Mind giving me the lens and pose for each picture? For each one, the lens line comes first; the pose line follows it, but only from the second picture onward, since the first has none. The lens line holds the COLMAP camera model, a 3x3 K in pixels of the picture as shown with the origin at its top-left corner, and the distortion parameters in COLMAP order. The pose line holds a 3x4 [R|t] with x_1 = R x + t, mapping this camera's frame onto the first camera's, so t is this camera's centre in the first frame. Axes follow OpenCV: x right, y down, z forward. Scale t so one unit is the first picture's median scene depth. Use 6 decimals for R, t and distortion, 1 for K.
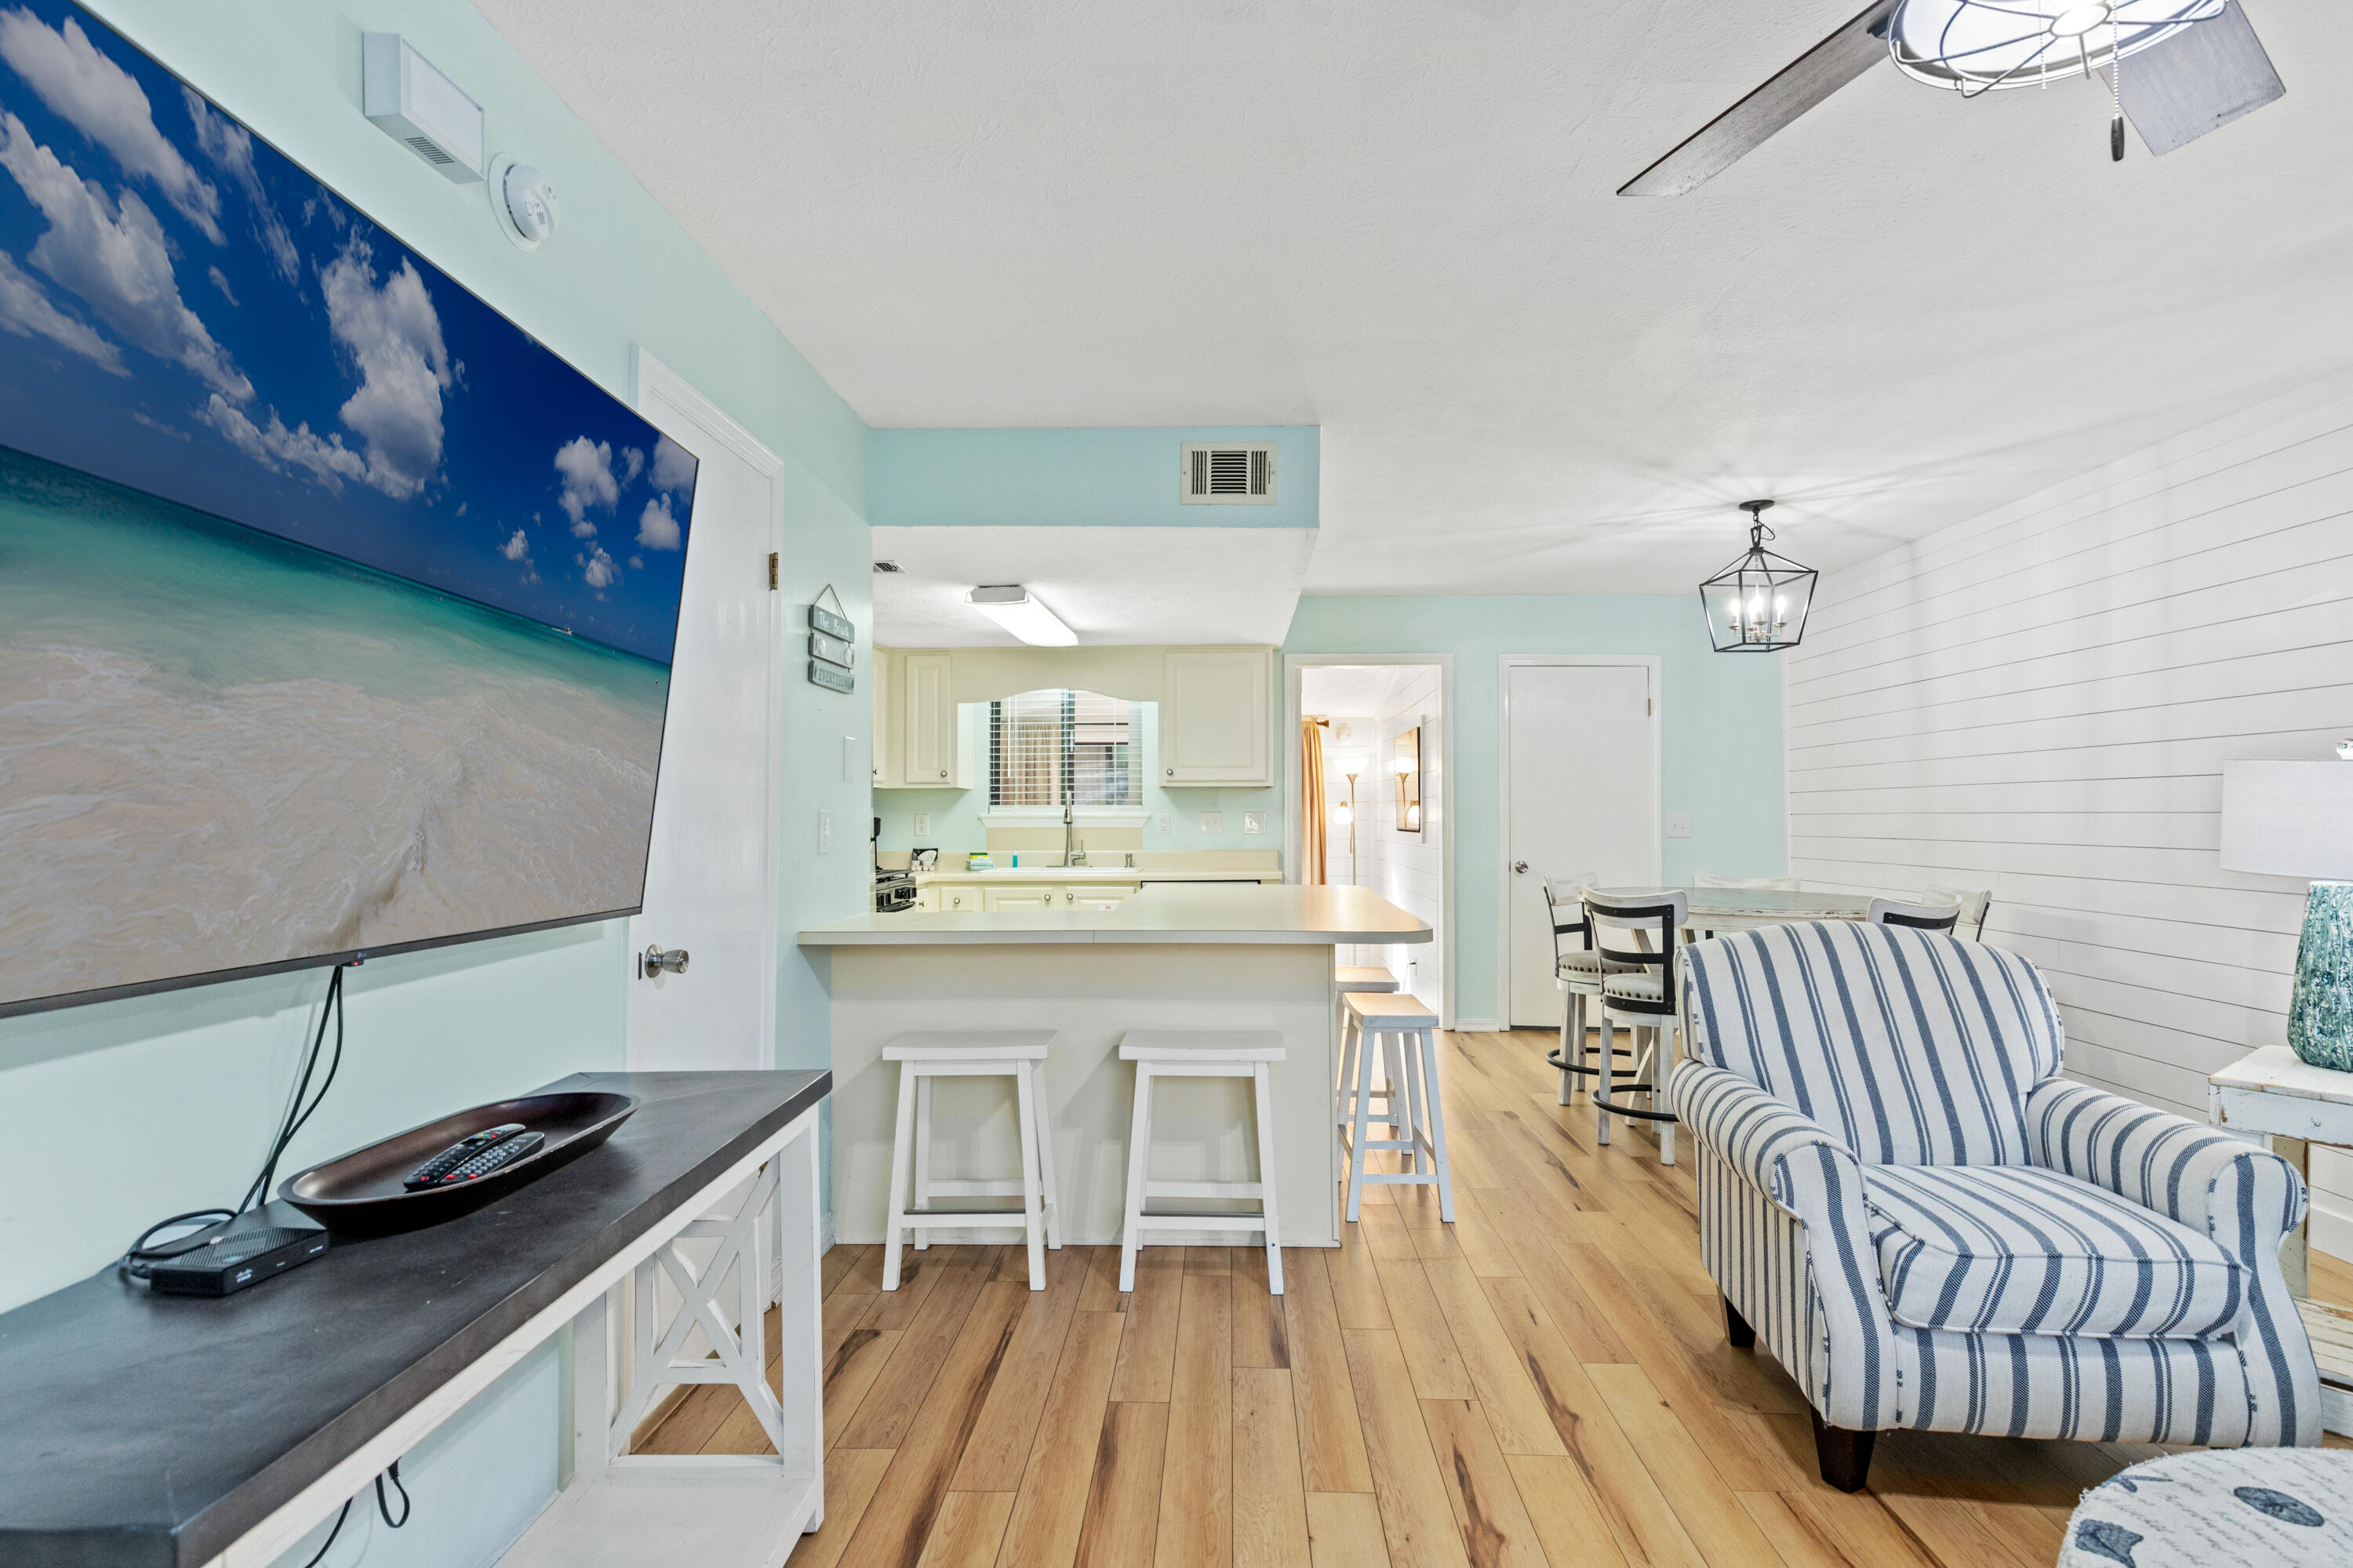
lens RADIAL K [[1276.8, 0, 1176.5], [0, 1276.8, 784.0], [0, 0, 1]] dist [0.000784, 0.000006]
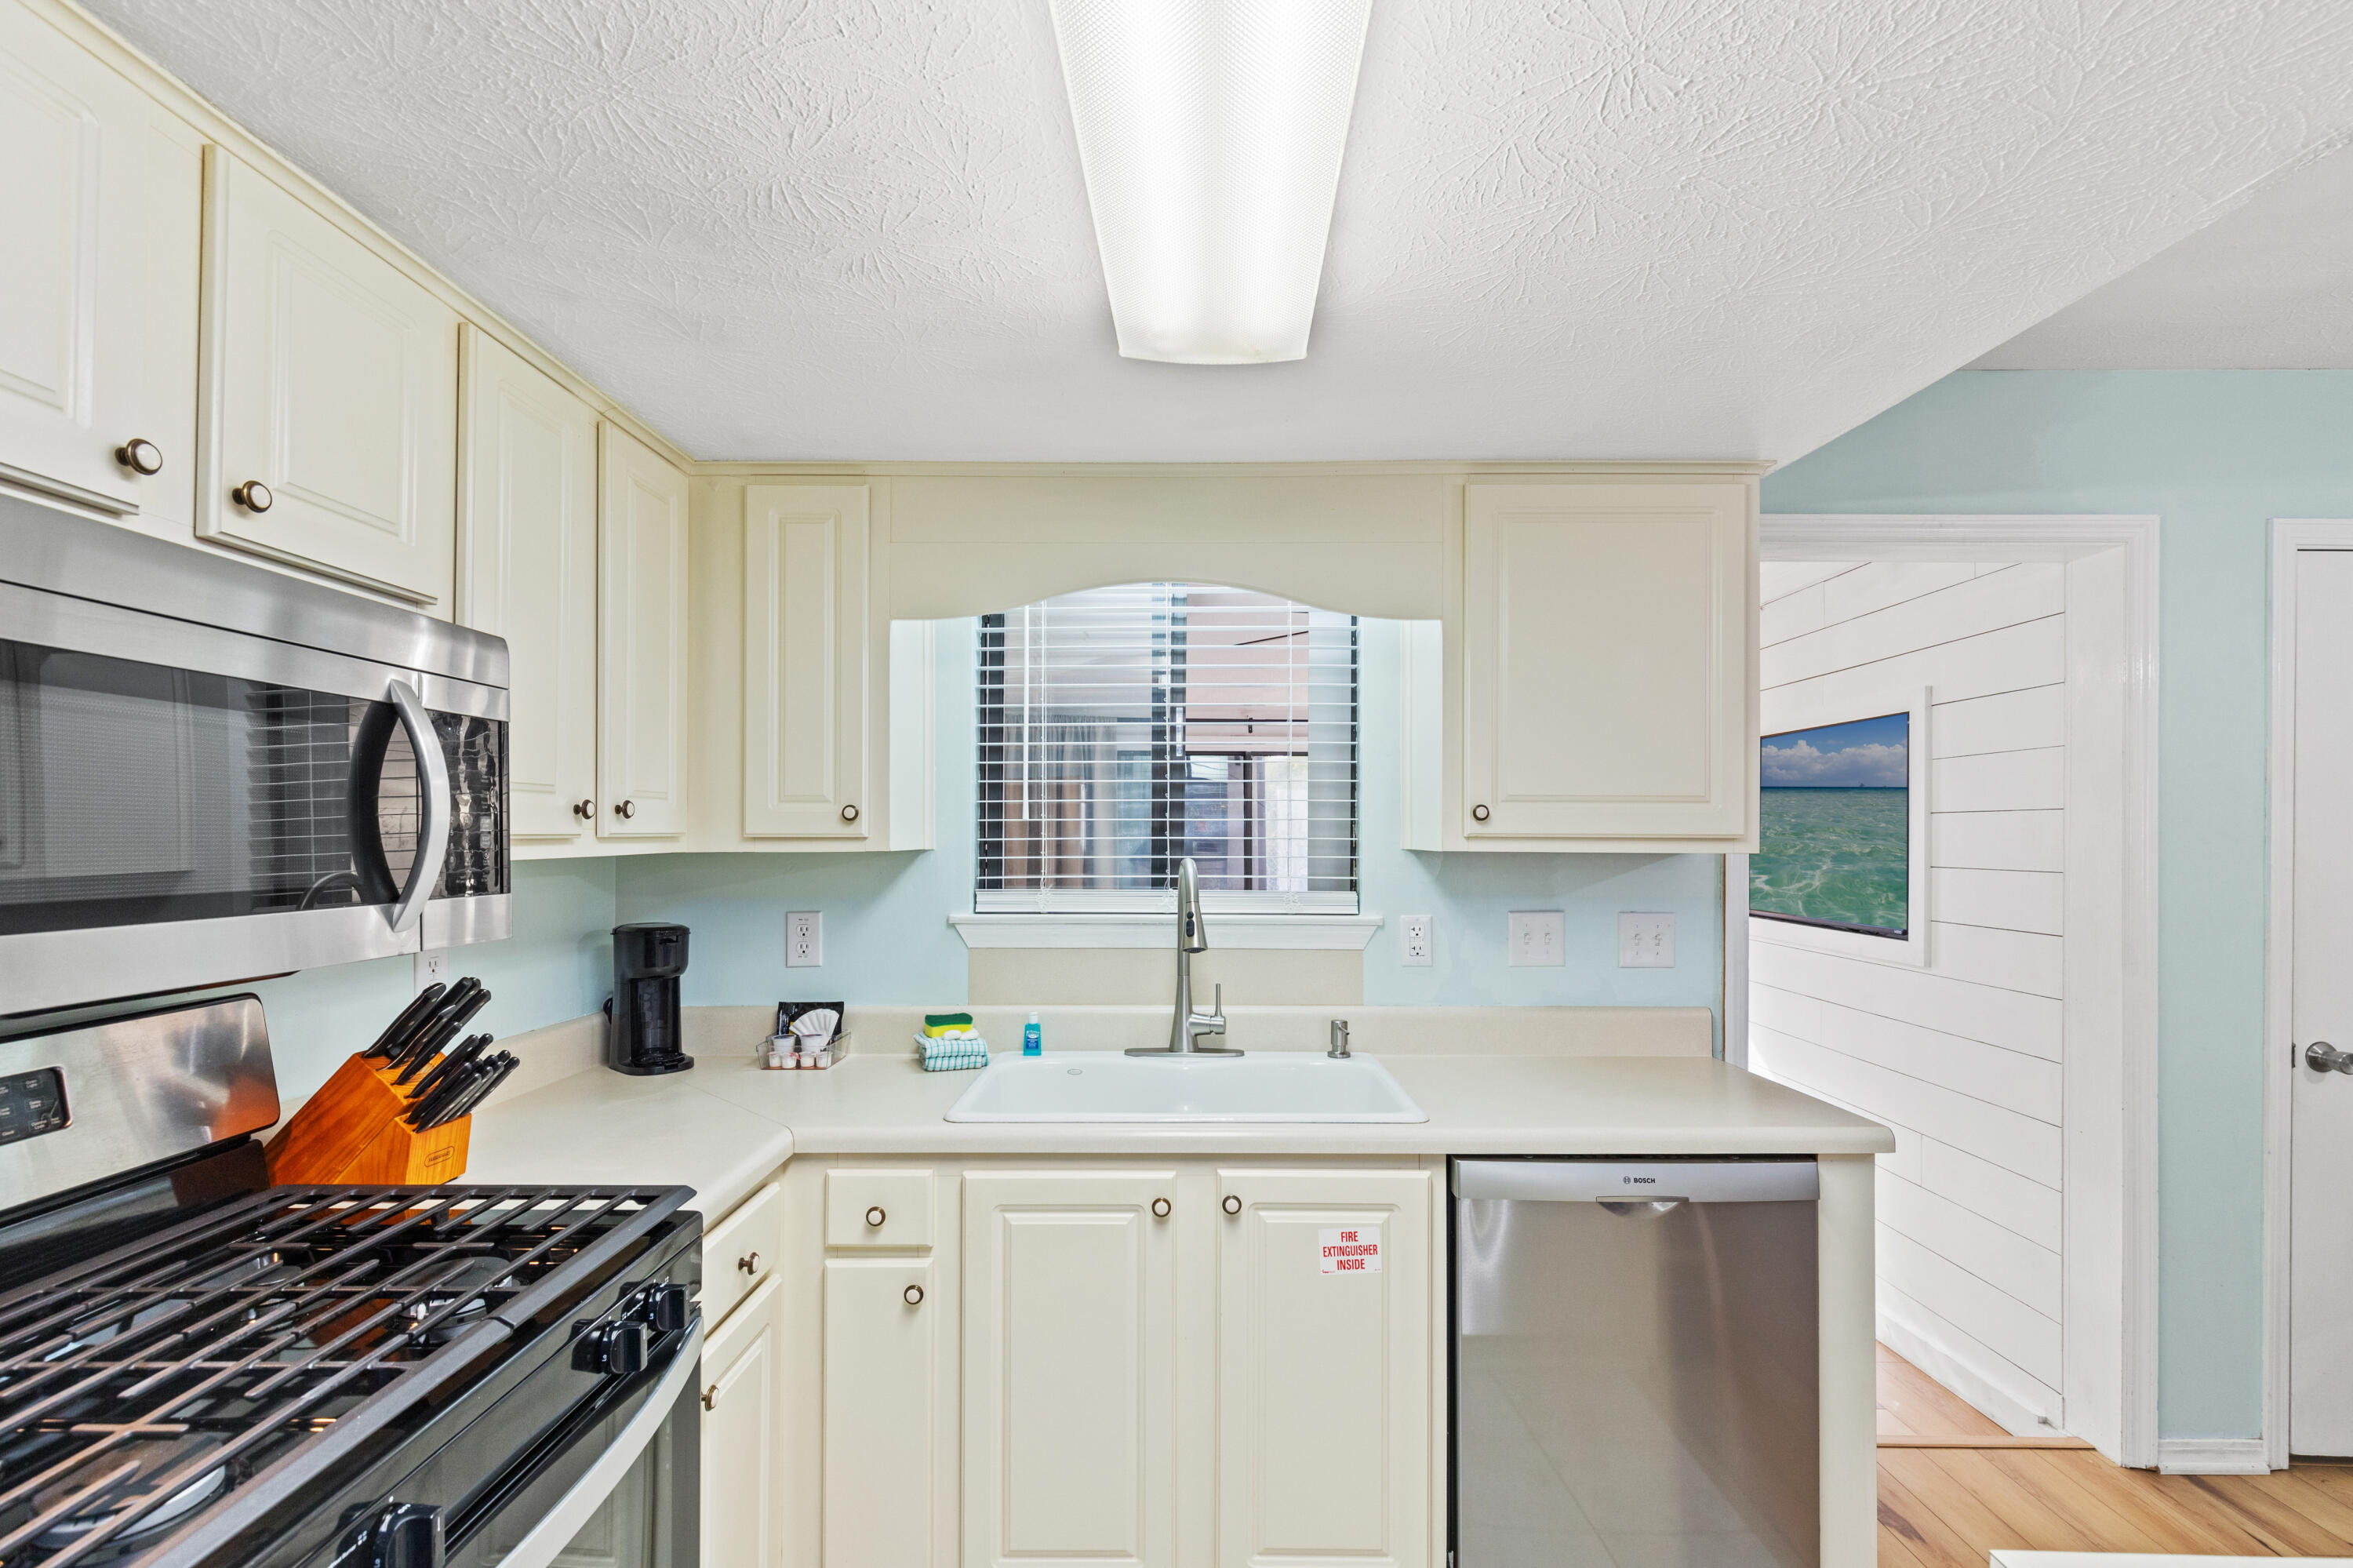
lens RADIAL K [[1061.3, 0, 1173.7], [0, 1061.3, 825.9], [0, 0, 1]] dist [0.004427, 0.000420]
pose [[0.999646, 0.005179, 0.026090, -0.094695], [-0.005786, 0.999713, 0.023230, -0.011516], [-0.025962, -0.023373, 0.999390, 0.674292]]
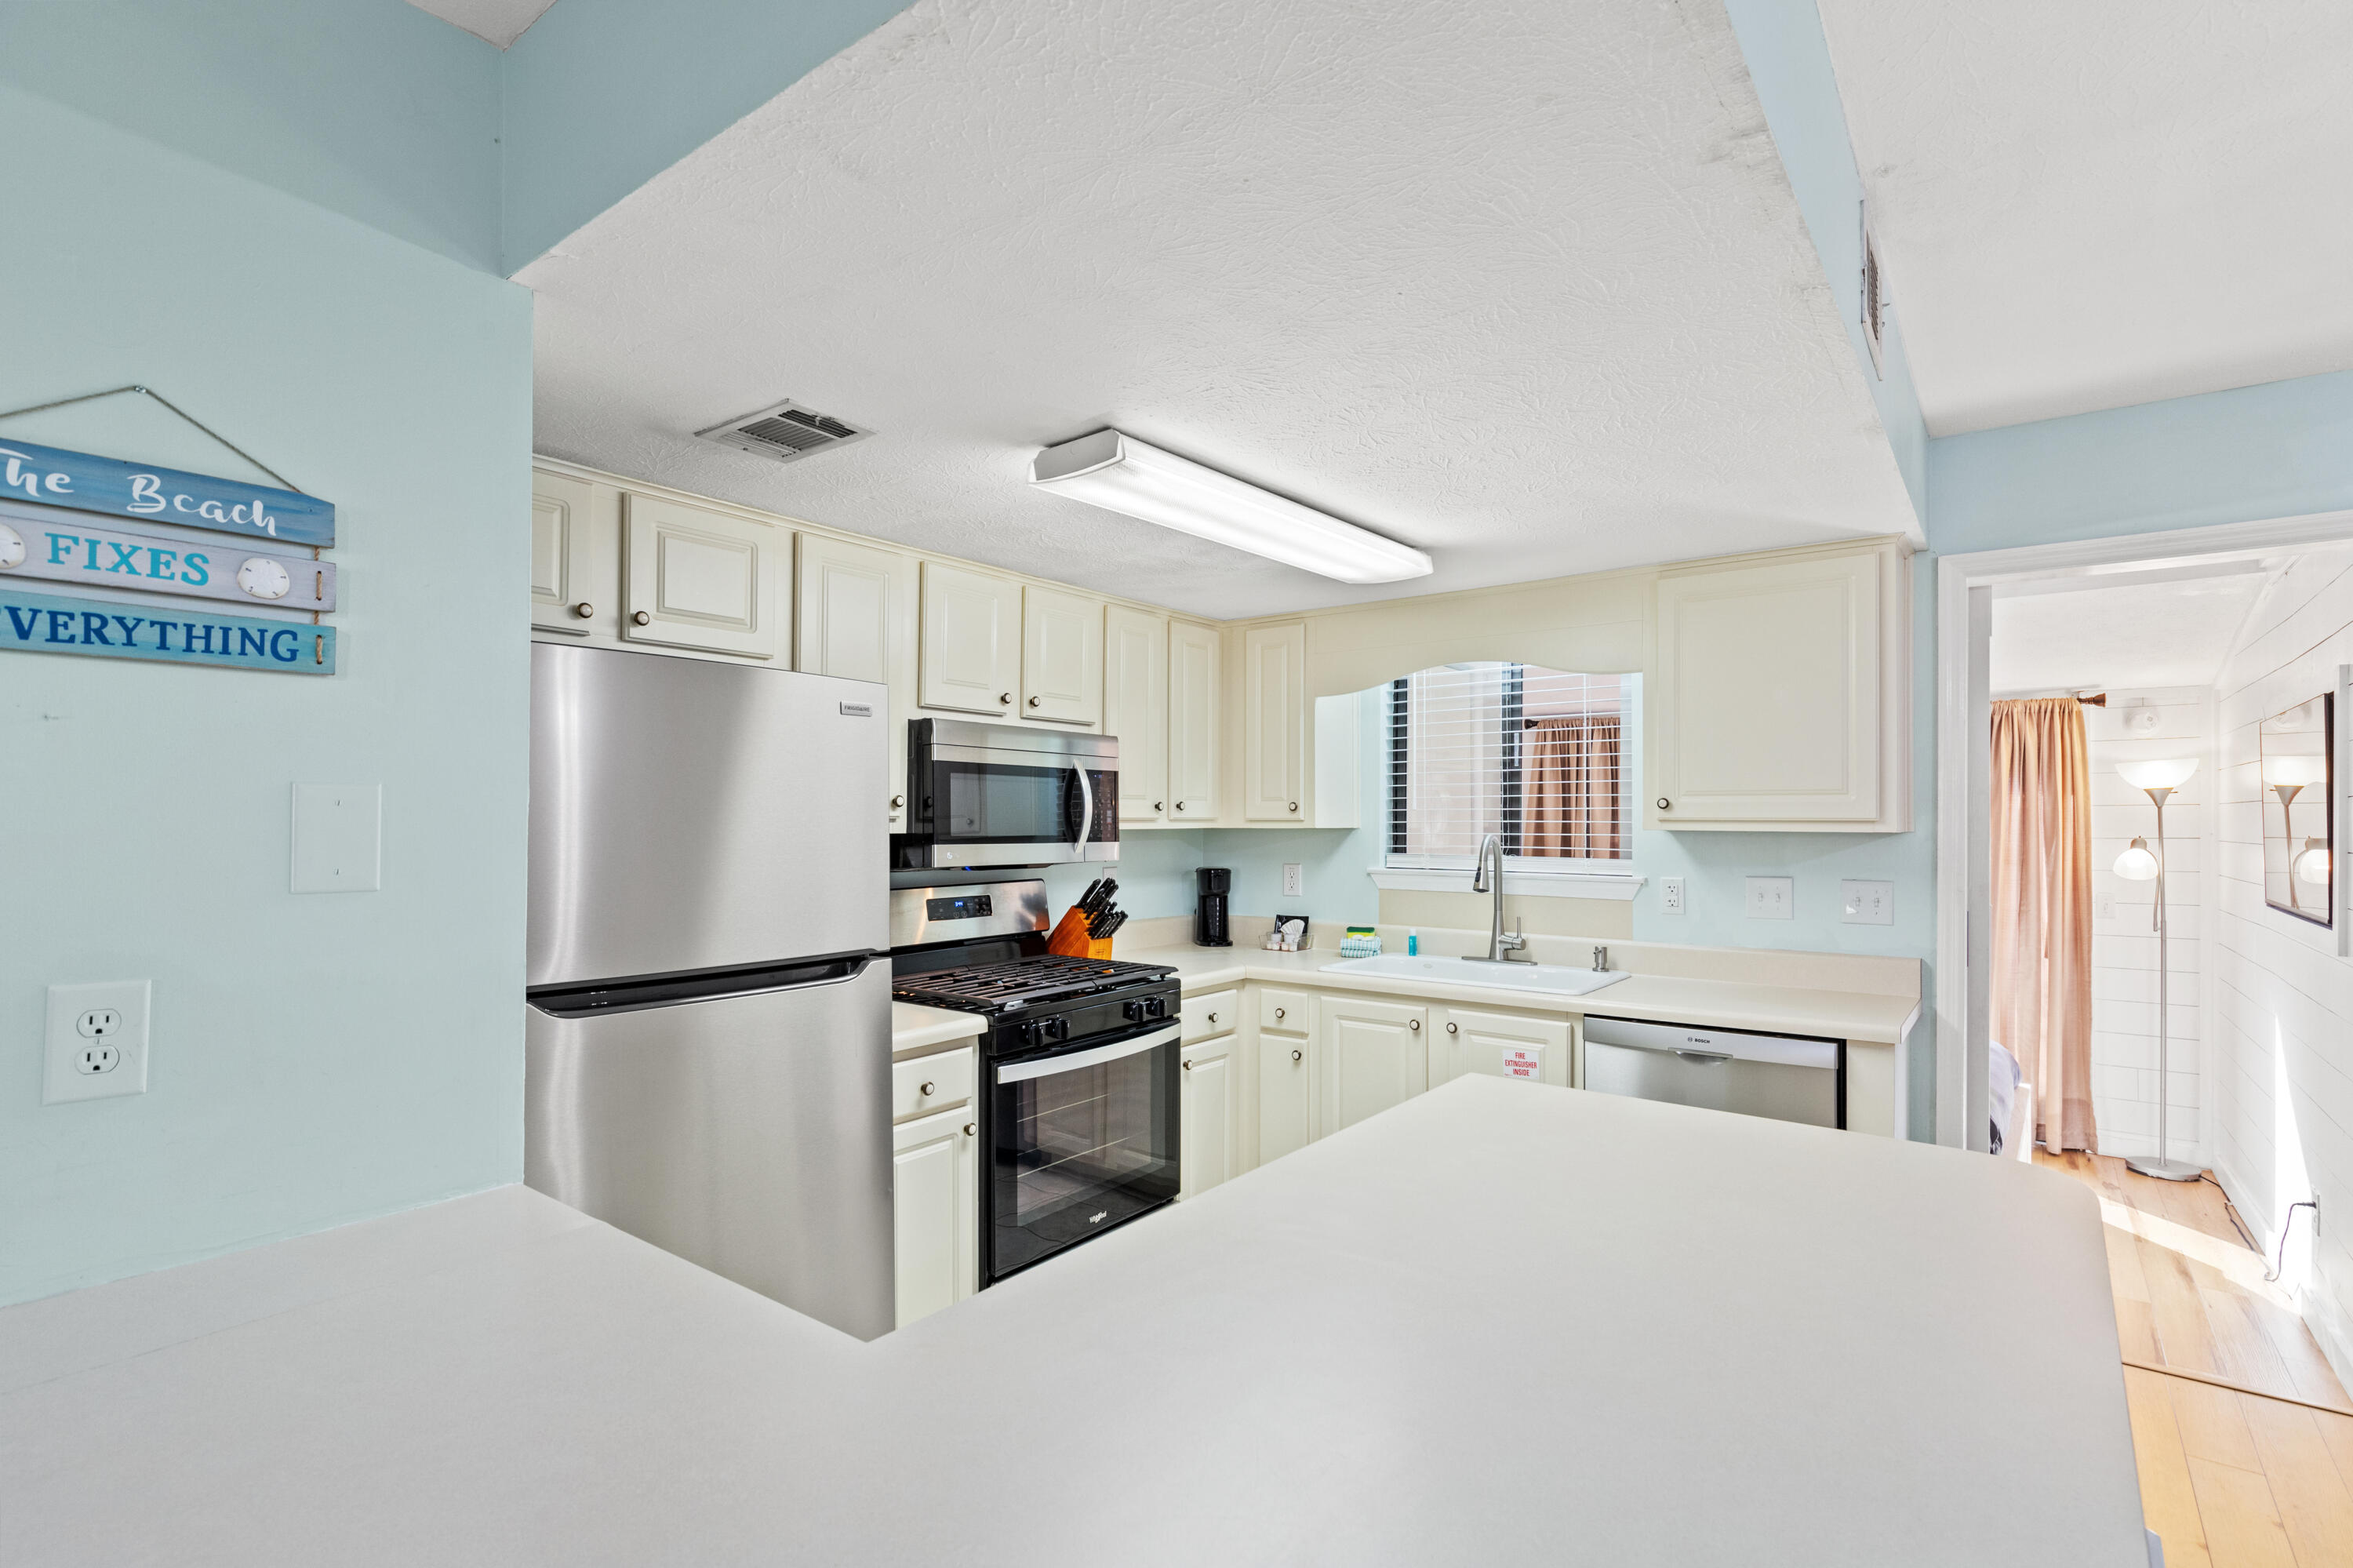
lens RADIAL K [[1105.7, 0, 1166.0], [0, 1105.7, 813.9], [0, 0, 1]] dist [-0.013338, 0.000543]
pose [[0.807788, 0.002420, -0.589468, 0.093397], [0.012172, 0.999710, 0.020784, -0.016284], [0.589347, -0.023964, 0.807524, 0.490125]]
